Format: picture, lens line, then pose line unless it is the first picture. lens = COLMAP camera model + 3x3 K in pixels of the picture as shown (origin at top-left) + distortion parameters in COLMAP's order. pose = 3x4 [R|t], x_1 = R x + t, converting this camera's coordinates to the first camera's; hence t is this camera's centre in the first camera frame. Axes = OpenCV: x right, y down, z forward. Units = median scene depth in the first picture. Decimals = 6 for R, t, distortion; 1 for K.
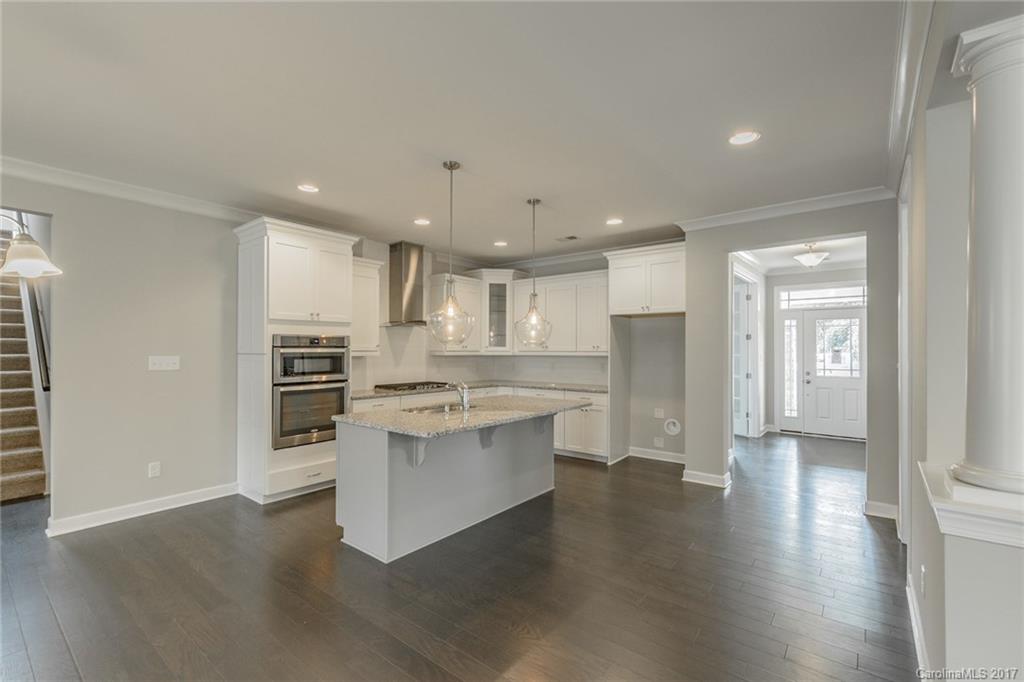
lens RADIAL K [[449.5, 0, 514.4], [0, 449.5, 345.8], [0, 0, 1]] dist [-0.000025, -0.000344]
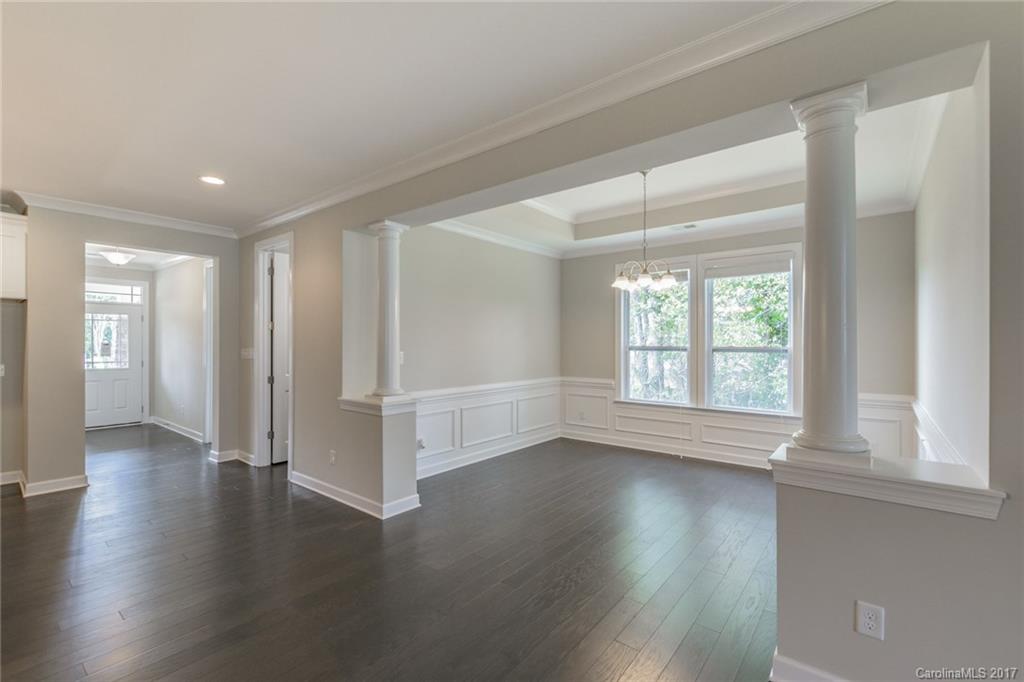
lens RADIAL K [[449.5, 0, 514.4], [0, 449.5, 345.8], [0, 0, 1]] dist [-0.000025, -0.000344]
pose [[0.009623, -0.008183, 0.999920, -0.498237], [-0.007861, 0.999935, 0.008259, -0.001802], [-0.999923, -0.007940, 0.009558, 0.073752]]
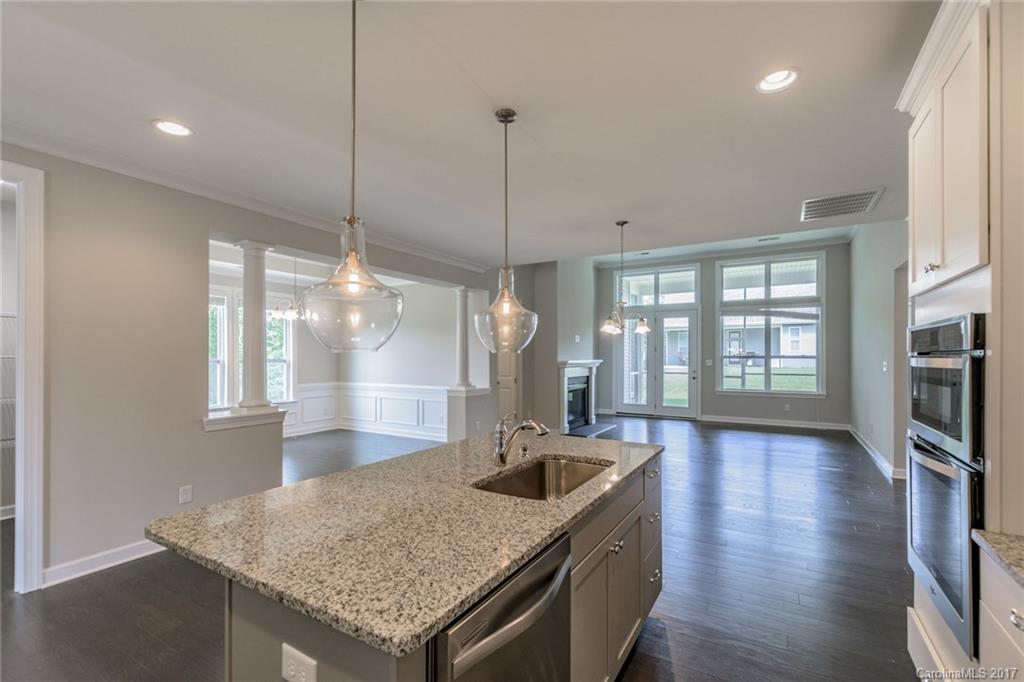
lens RADIAL K [[452.5, 0, 514.7], [0, 452.5, 355.6], [0, 0, 1]] dist [-0.000962, -0.000061]
pose [[-0.991330, -0.001624, -0.131387, -0.057263], [-0.000420, 0.999958, -0.009197, 0.007871], [0.131396, -0.009062, -0.991289, 1.263139]]
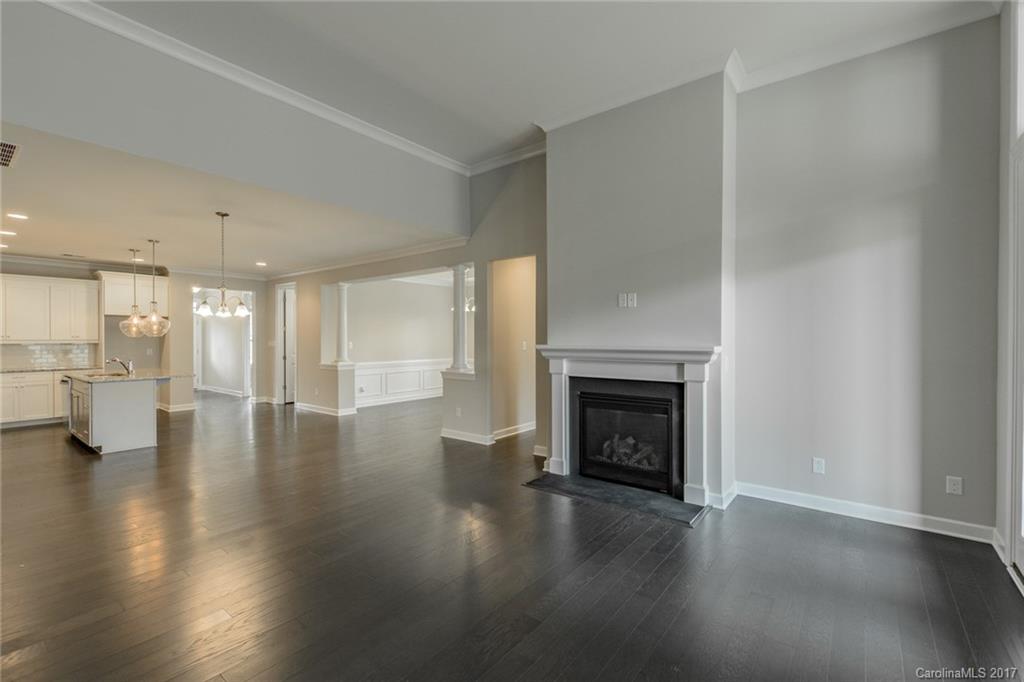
lens RADIAL K [[449.5, 0, 514.4], [0, 449.5, 345.8], [0, 0, 1]] dist [-0.000025, -0.000344]
pose [[0.001280, -0.018099, 0.999835, -1.496670], [-0.007321, 0.999809, 0.018108, -0.004183], [-0.999972, -0.007343, 0.001148, -0.391636]]
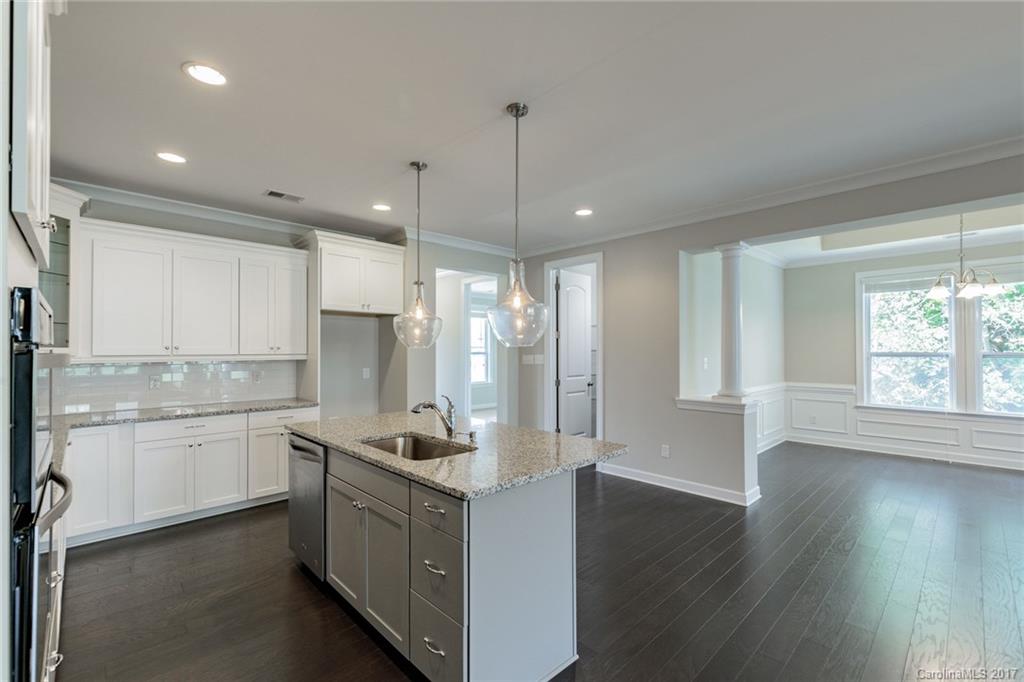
lens RADIAL K [[449.5, 0, 514.4], [0, 449.5, 345.8], [0, 0, 1]] dist [-0.000025, -0.000344]
pose [[0.136849, 0.007544, 0.990563, -0.661304], [-0.004180, 0.999966, -0.007038, 0.002420], [-0.990583, -0.003178, 0.136876, 0.653776]]
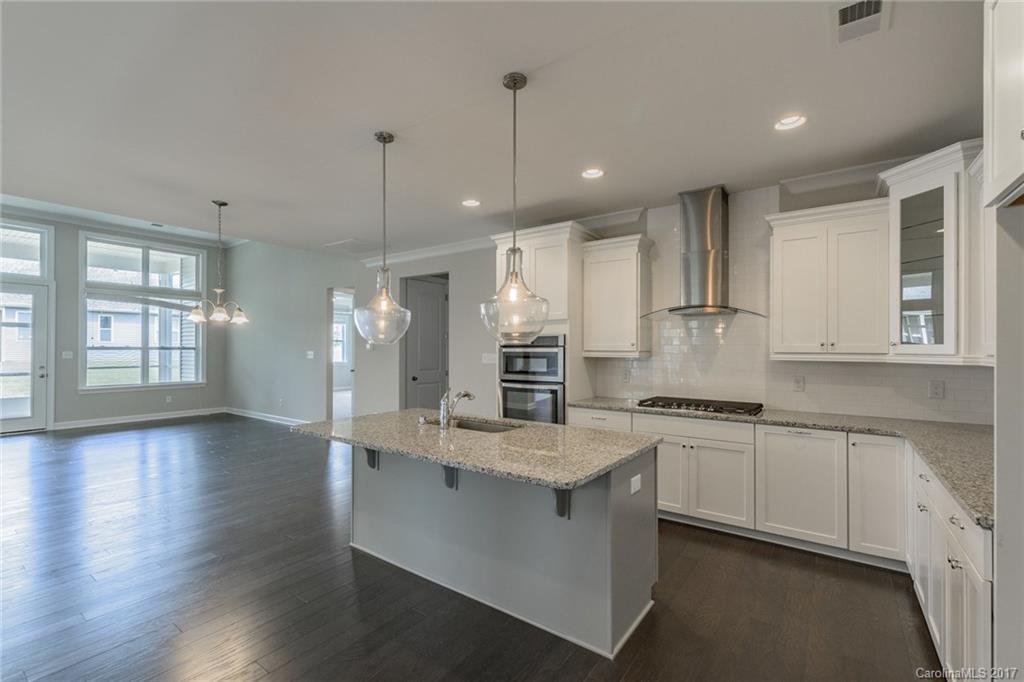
lens RADIAL K [[449.5, 0, 514.4], [0, 449.5, 345.8], [0, 0, 1]] dist [-0.000025, -0.000344]
pose [[0.042433, -0.006660, -0.999077, 0.522800], [0.005888, 0.999962, -0.006415, 0.006471], [0.999082, -0.005610, 0.042470, 0.861918]]
